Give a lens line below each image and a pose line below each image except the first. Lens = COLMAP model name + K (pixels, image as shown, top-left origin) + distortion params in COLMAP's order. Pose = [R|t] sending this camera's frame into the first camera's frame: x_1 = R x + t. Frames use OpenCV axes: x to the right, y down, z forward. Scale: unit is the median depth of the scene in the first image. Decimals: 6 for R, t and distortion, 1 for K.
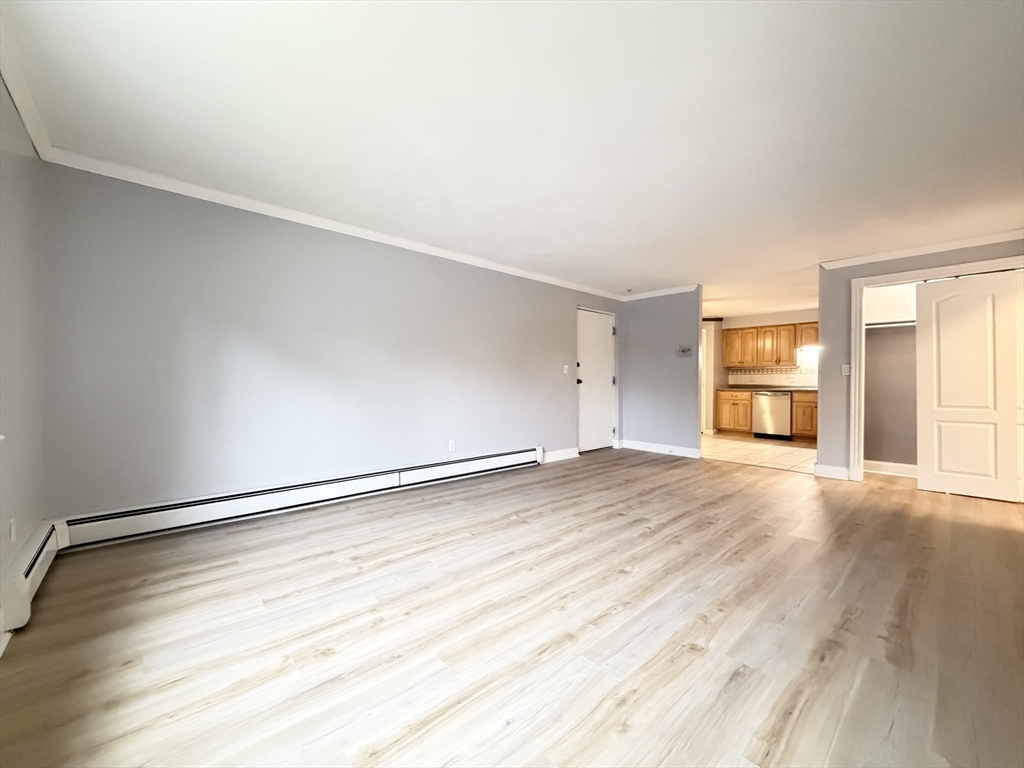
lens RADIAL K [[408.4, 0, 509.1], [0, 408.4, 384.5], [0, 0, 1]] dist [-0.001202, -0.000622]
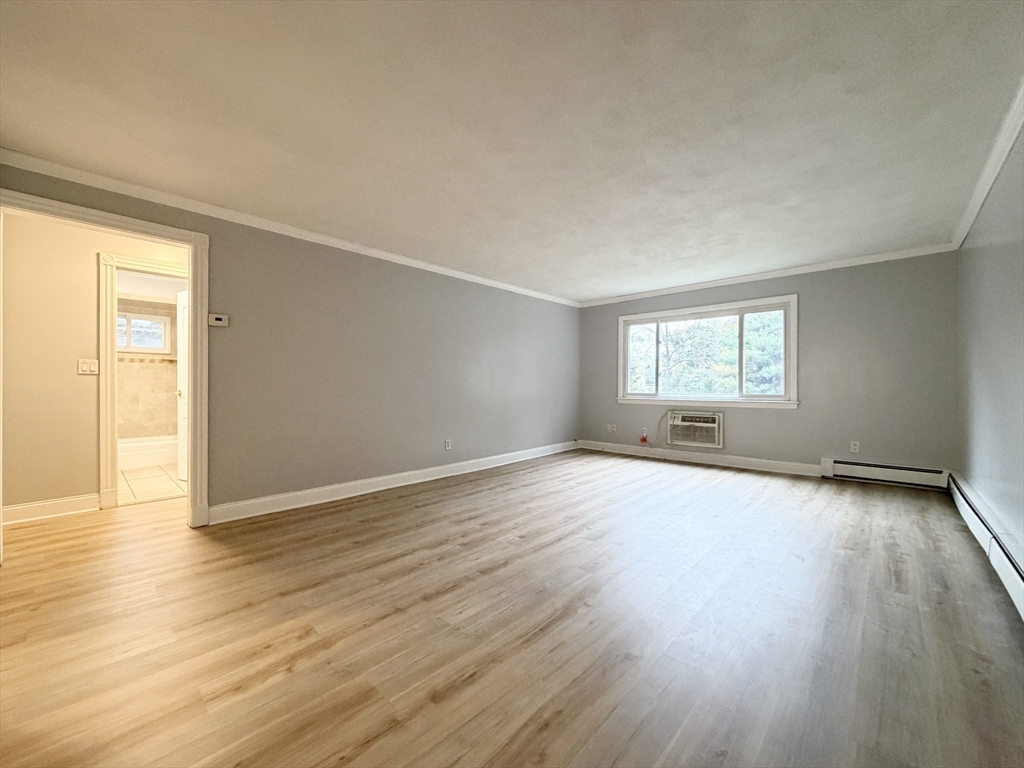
lens RADIAL K [[408.4, 0, 509.1], [0, 408.4, 384.5], [0, 0, 1]] dist [-0.001202, -0.000622]
pose [[-0.996060, -0.005044, -0.088537, 0.602924], [-0.005468, 0.999975, 0.004554, -0.006597], [0.088512, 0.005021, -0.996062, 1.901207]]
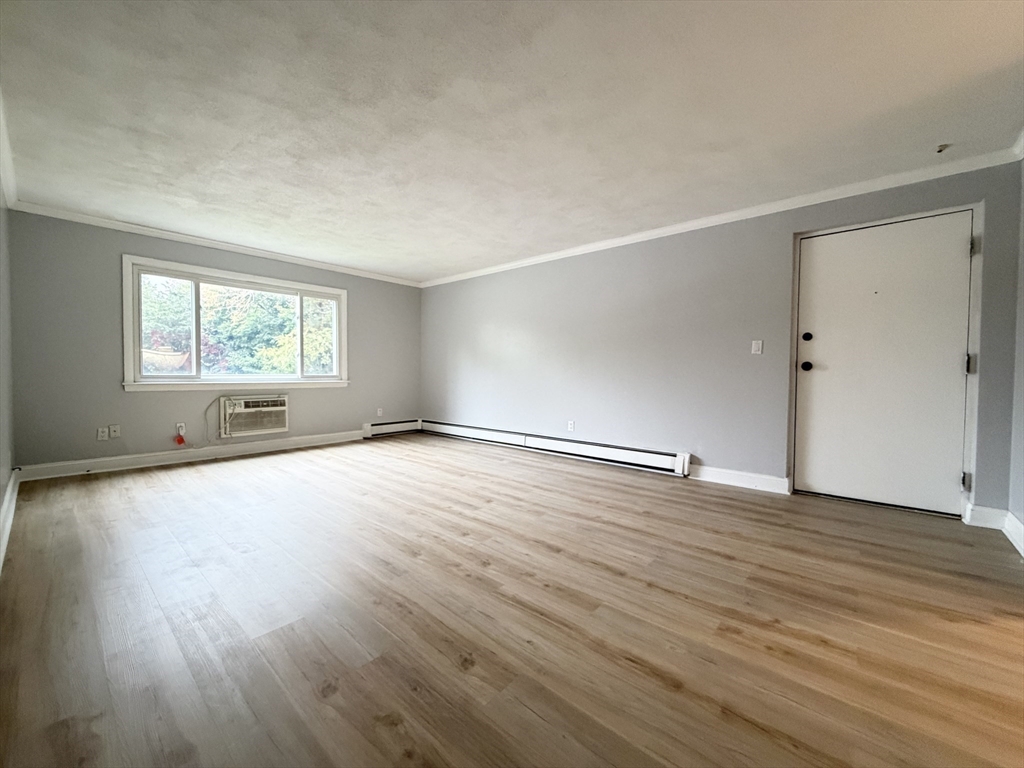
lens RADIAL K [[408.4, 0, 509.1], [0, 408.4, 384.5], [0, 0, 1]] dist [-0.001202, -0.000622]
pose [[0.109974, 0.025786, -0.993600, 1.298610], [-0.015881, 0.999581, 0.024184, 0.019860], [0.993808, 0.013120, 0.110338, 0.989522]]
